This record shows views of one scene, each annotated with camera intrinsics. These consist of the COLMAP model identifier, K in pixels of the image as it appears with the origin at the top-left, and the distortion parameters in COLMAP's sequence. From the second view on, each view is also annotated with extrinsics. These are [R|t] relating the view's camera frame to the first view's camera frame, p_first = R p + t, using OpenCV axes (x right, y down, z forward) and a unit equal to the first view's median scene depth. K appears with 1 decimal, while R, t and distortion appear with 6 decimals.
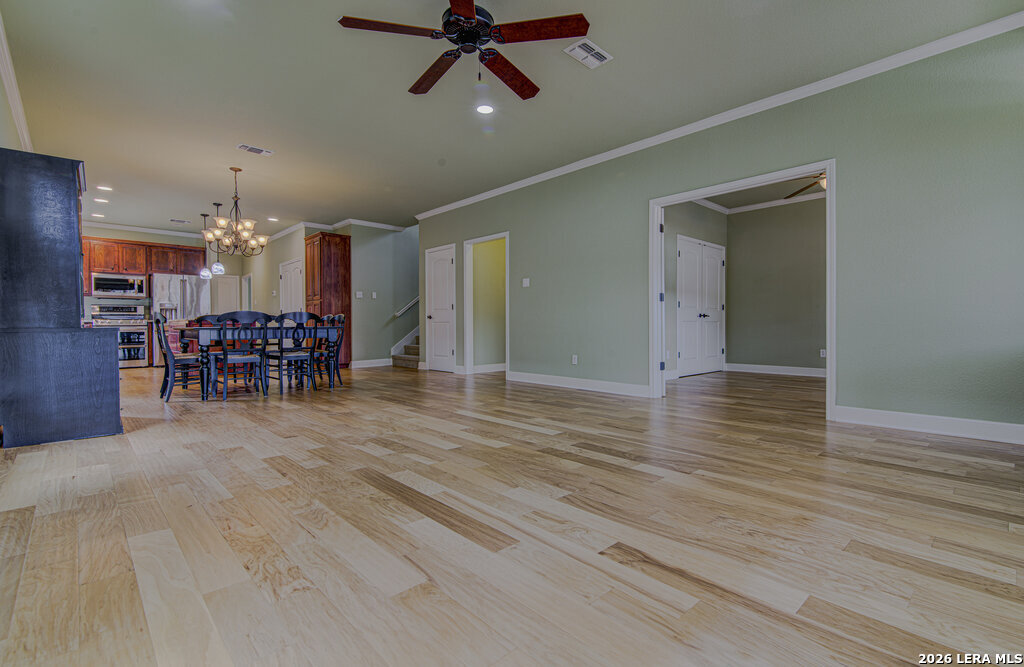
lens RADIAL K [[463.2, 0, 515.0], [0, 463.2, 323.3], [0, 0, 1]] dist [0.010913, 0.000041]
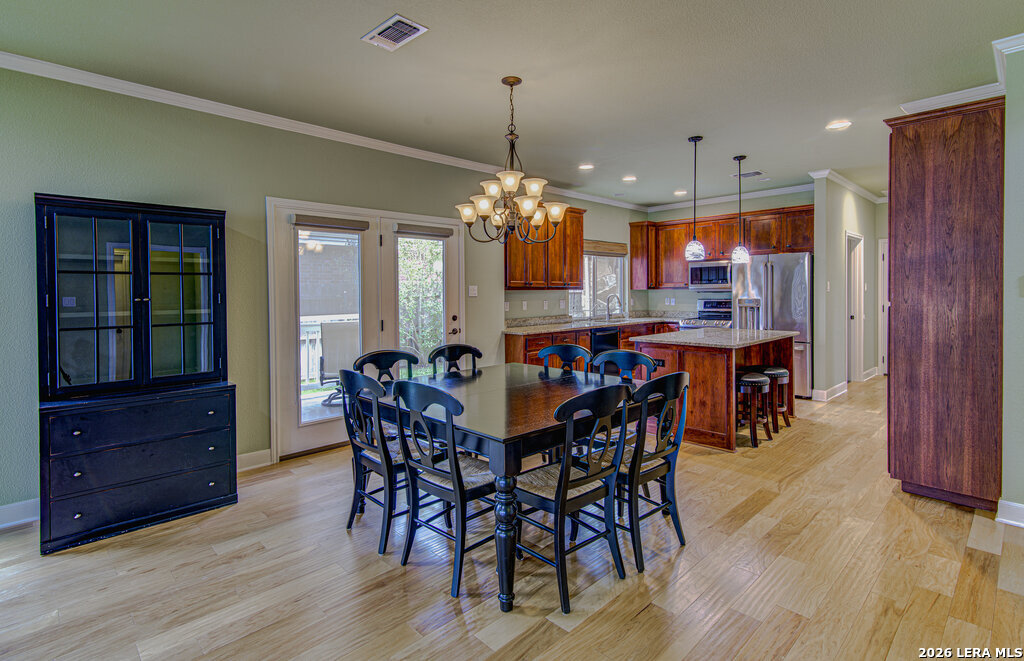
lens RADIAL K [[496.1, 0, 512.6], [0, 496.1, 300.0], [0, 0, 1]] dist [-0.000448, -0.000245]
pose [[0.011193, 0.023251, -0.999667, -0.021661], [0.005149, 0.999715, 0.023309, -0.059676], [0.999924, -0.005408, 0.011070, 0.648246]]
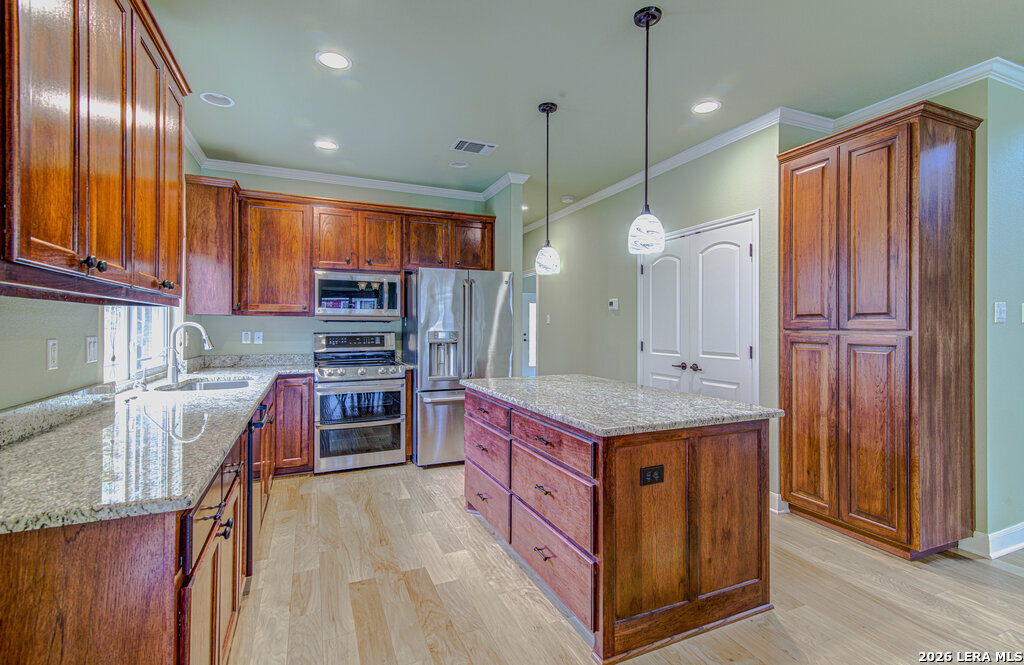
lens RADIAL K [[463.2, 0, 510.2], [0, 463.2, 325.6], [0, 0, 1]] dist [0.010913, 0.000041]
pose [[0.938747, 0.009197, -0.344484, -0.520506], [-0.009790, 0.999952, 0.000020, -0.048863], [0.344467, 0.003354, 0.938792, 0.586392]]
